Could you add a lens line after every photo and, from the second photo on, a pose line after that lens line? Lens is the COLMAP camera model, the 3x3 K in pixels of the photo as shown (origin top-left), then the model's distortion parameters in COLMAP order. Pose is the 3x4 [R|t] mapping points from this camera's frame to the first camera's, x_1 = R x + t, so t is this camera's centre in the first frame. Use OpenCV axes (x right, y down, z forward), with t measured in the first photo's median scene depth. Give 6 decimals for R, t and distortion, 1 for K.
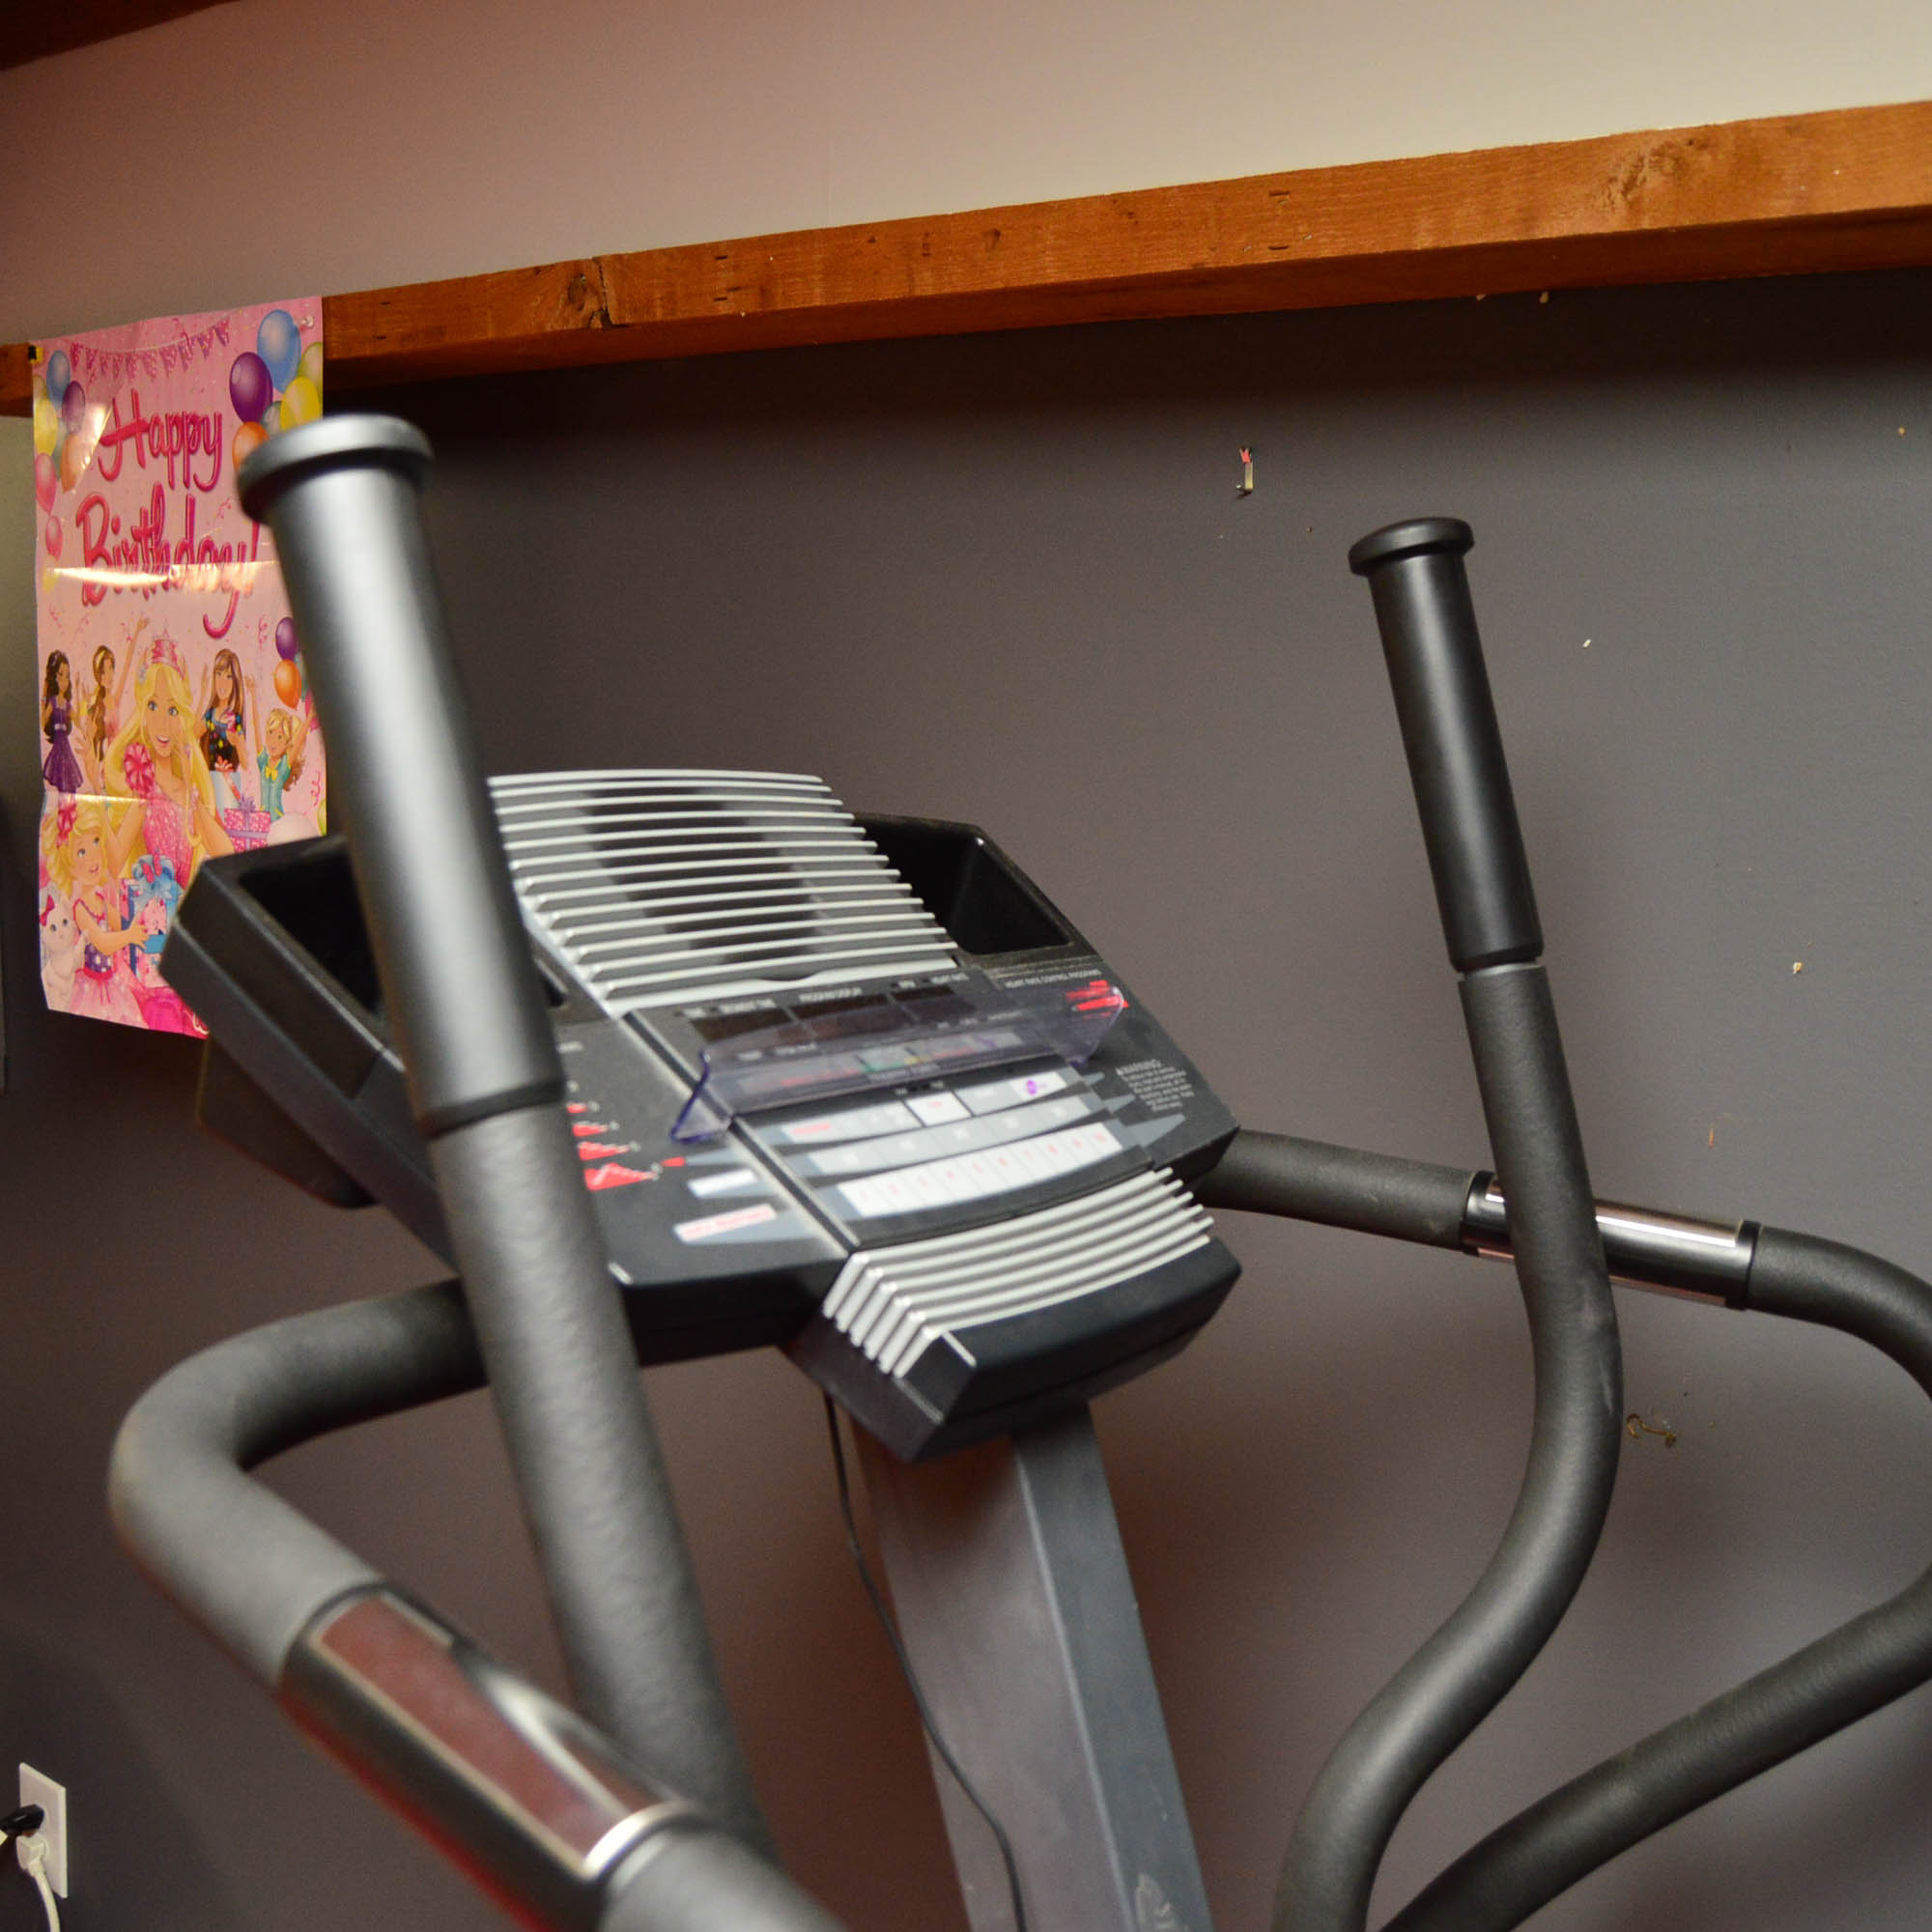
lens RADIAL K [[2298.4, 0, 966.0], [0, 2298.4, 966.0], [0, 0, 1]] dist [-0.081808, 0.066572]
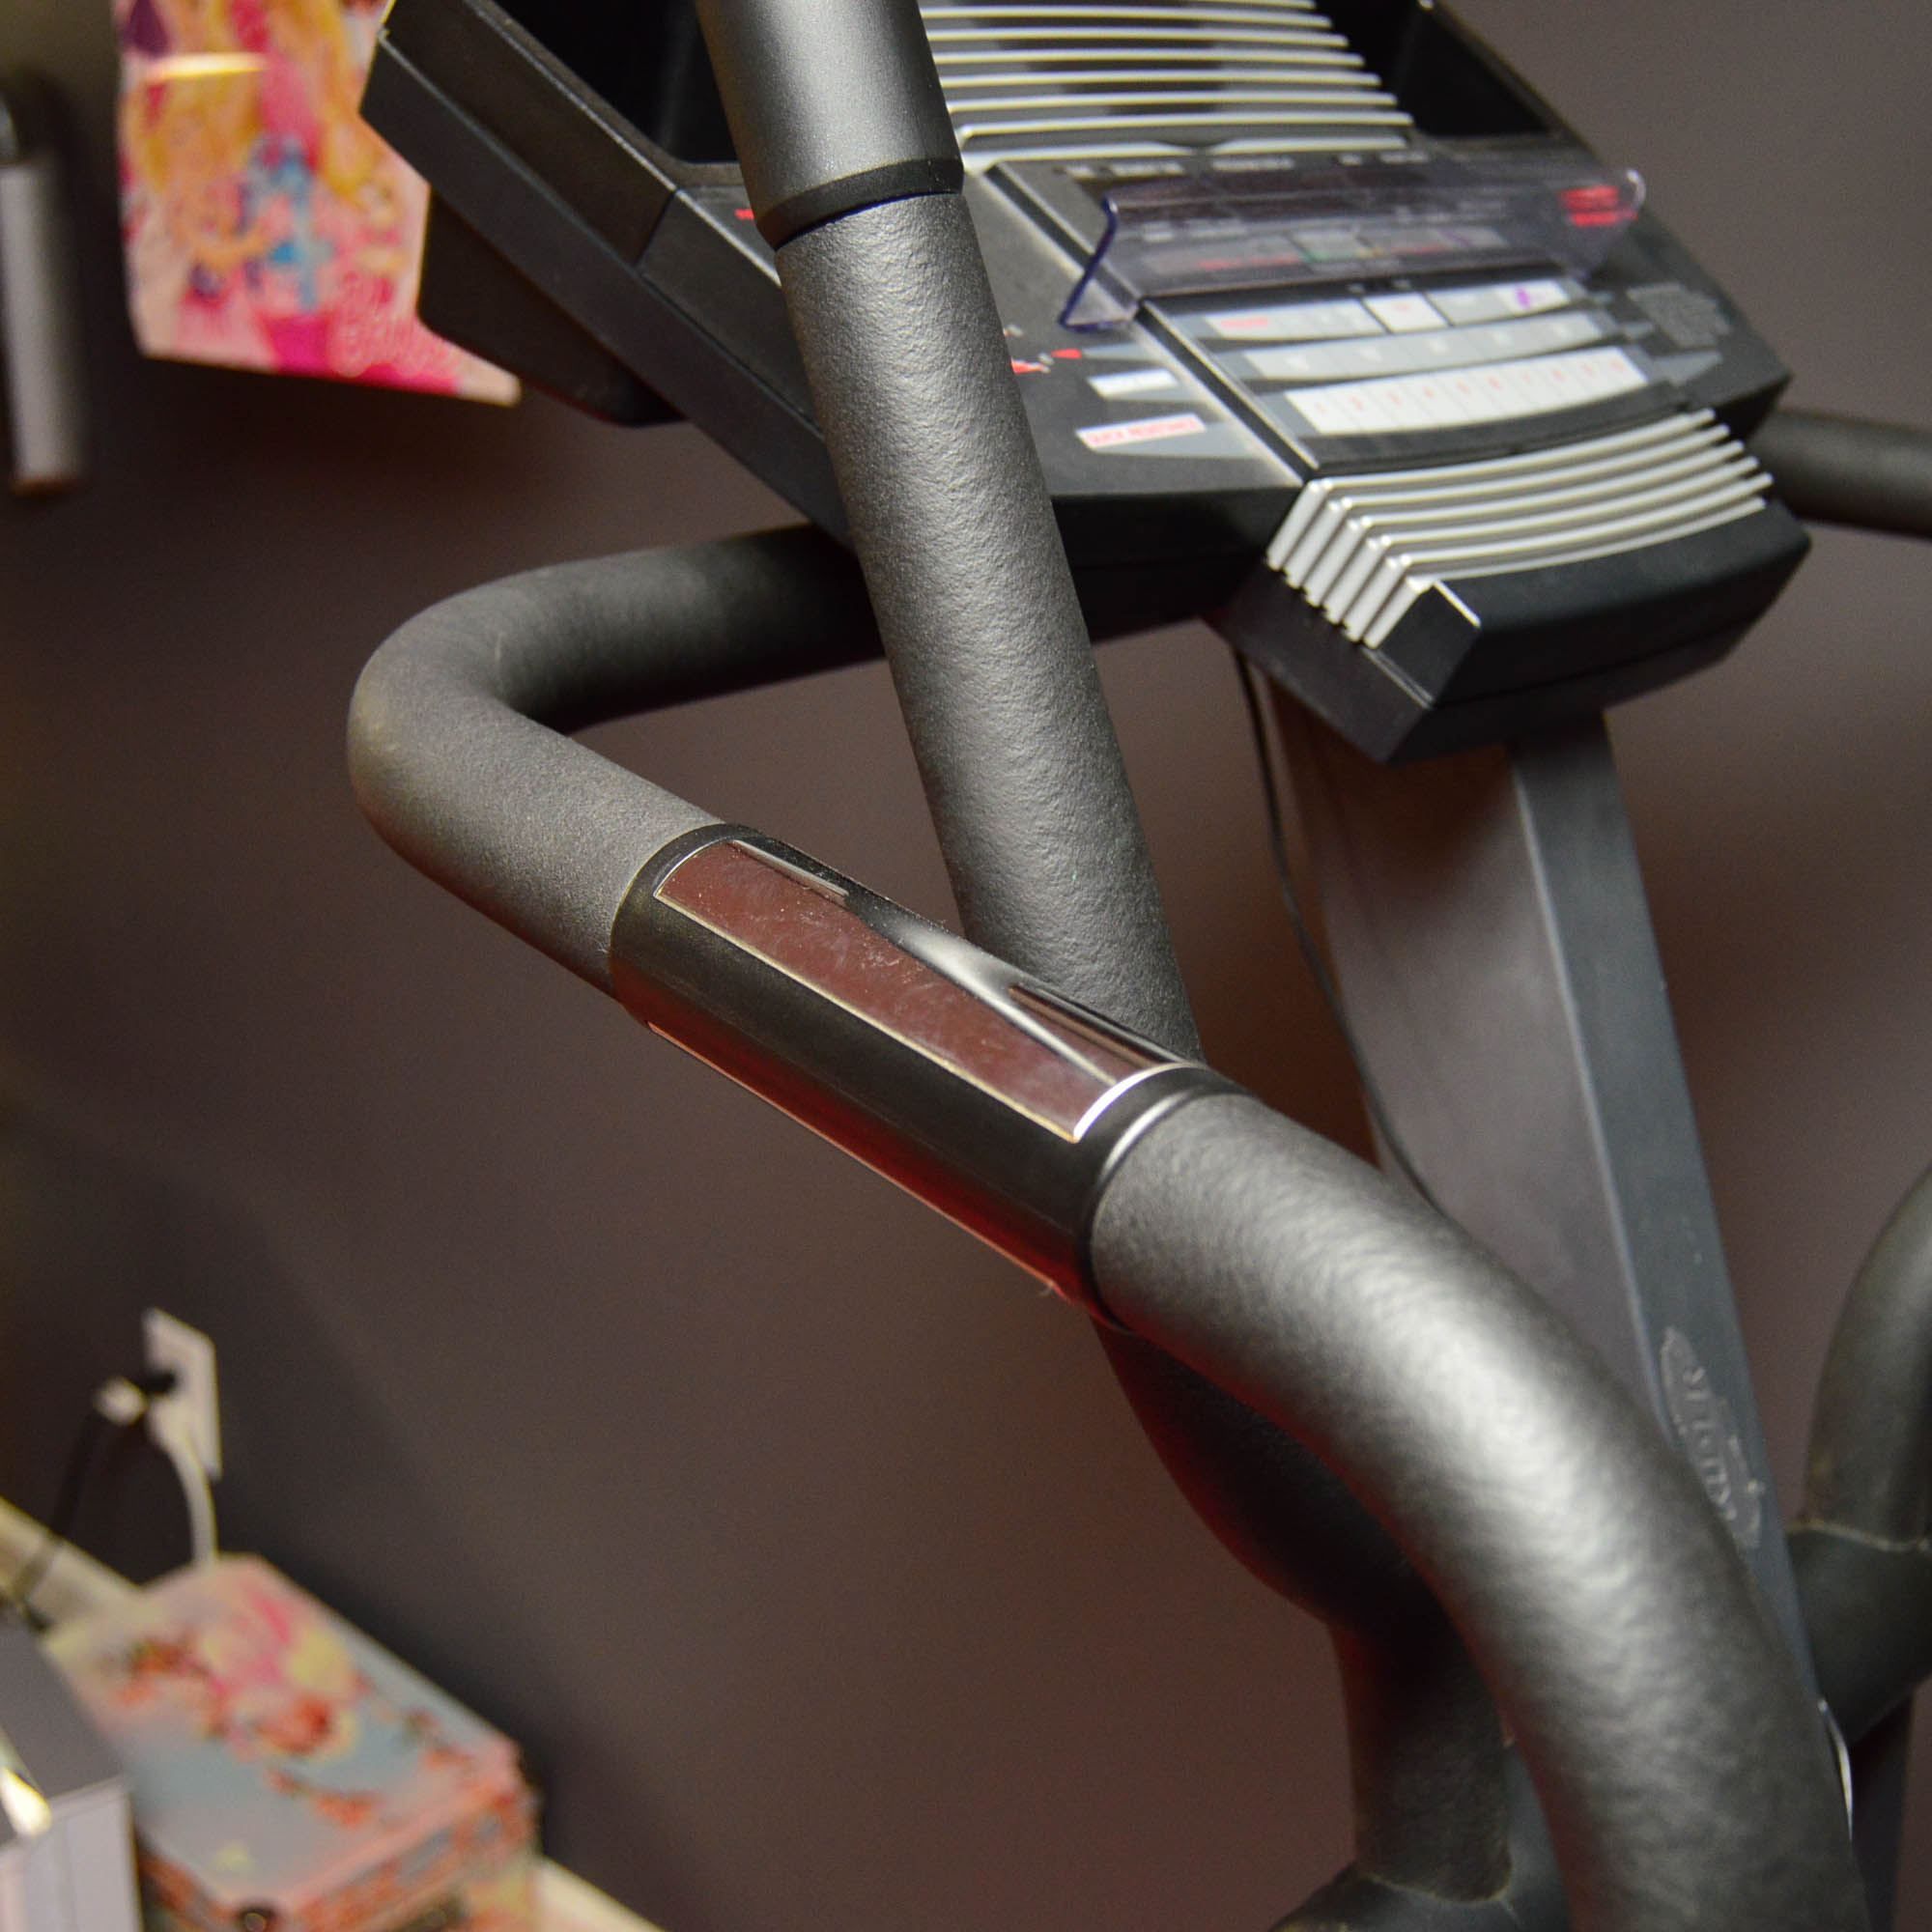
lens RADIAL K [[2869.6, 0, 966.0], [0, 2869.6, 966.0], [0, 0, 1]] dist [-0.029508, -0.021713]
pose [[0.996471, 0.003554, -0.083864, -0.078842], [0.010472, 0.986035, 0.166206, 0.121039], [0.083284, -0.166498, 0.982518, 0.060086]]
